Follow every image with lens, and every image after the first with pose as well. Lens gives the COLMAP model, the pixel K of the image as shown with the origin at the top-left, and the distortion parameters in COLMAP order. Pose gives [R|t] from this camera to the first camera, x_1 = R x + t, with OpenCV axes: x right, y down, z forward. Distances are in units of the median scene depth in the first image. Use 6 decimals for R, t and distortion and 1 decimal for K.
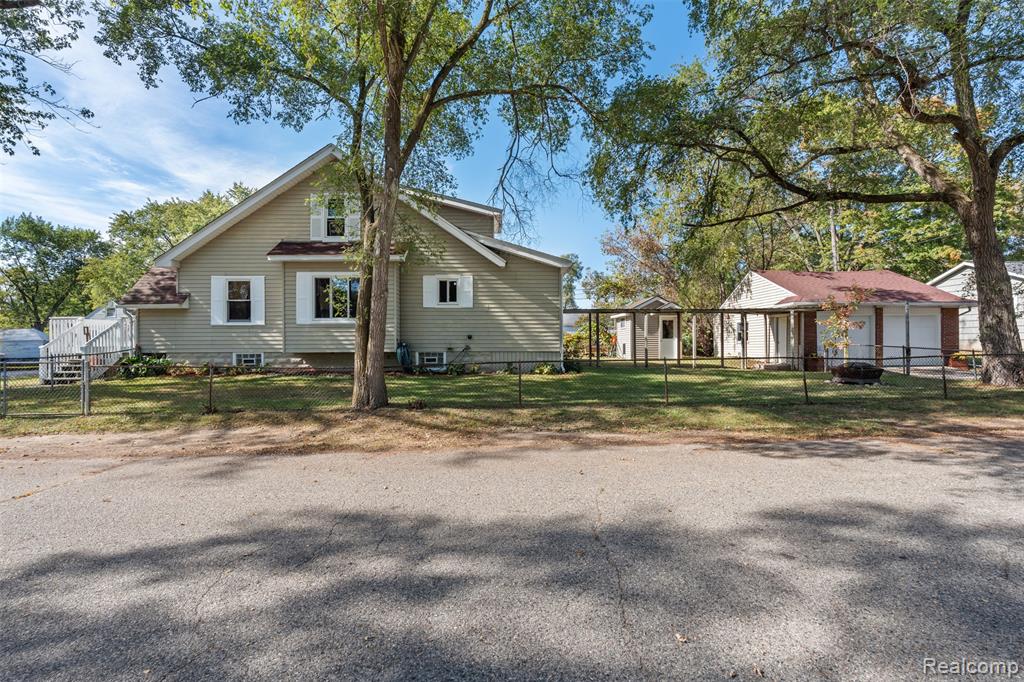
lens RADIAL K [[476.3, 0, 512.0], [0, 476.3, 341.0], [0, 0, 1]] dist [0.001113, -0.000101]
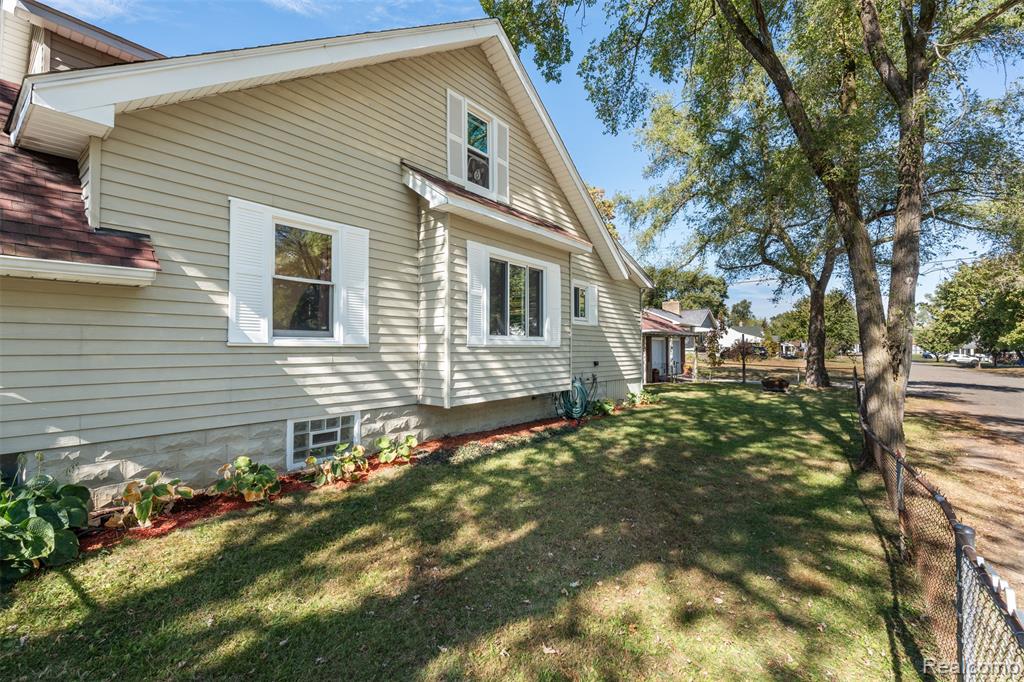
lens RADIAL K [[451.6, 0, 512.0], [0, 451.6, 341.0], [0, 0, 1]] dist [-0.001082, -0.000298]
pose [[0.618185, 0.017488, 0.785838, -0.753078], [-0.005475, 0.999824, -0.017944, -0.031182], [-0.786013, 0.006790, 0.618172, 0.646816]]
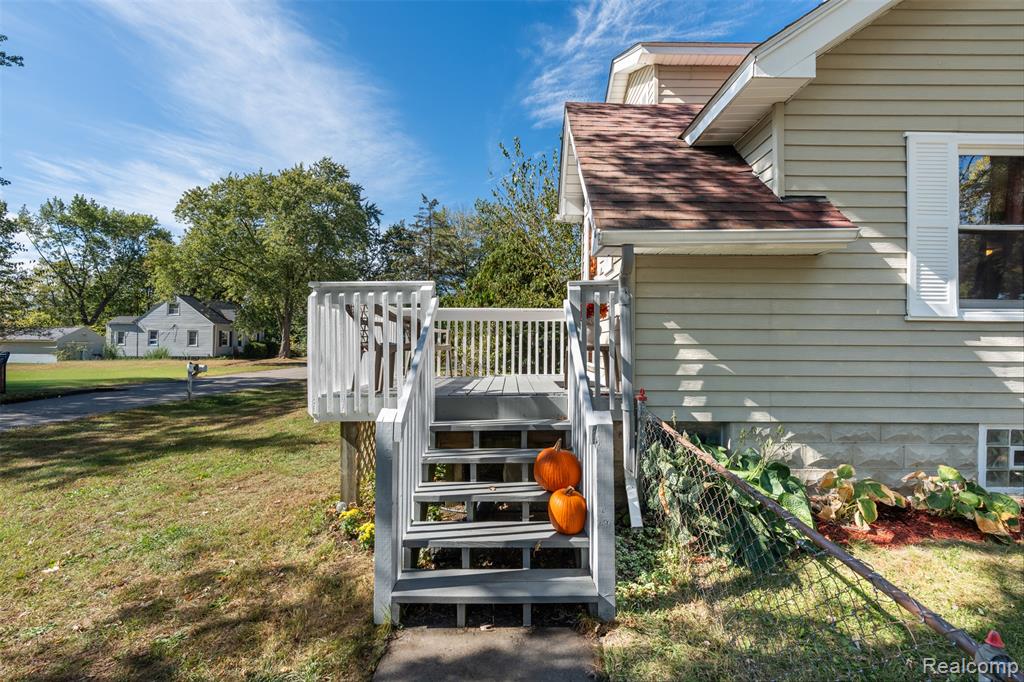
lens RADIAL K [[451.6, 0, 512.0], [0, 451.6, 341.0], [0, 0, 1]] dist [-0.001082, -0.000298]
pose [[0.999882, 0.011409, -0.010278, -0.843013], [-0.011473, 0.999915, -0.006115, -0.017262], [0.010208, 0.006232, 0.999928, 0.745928]]
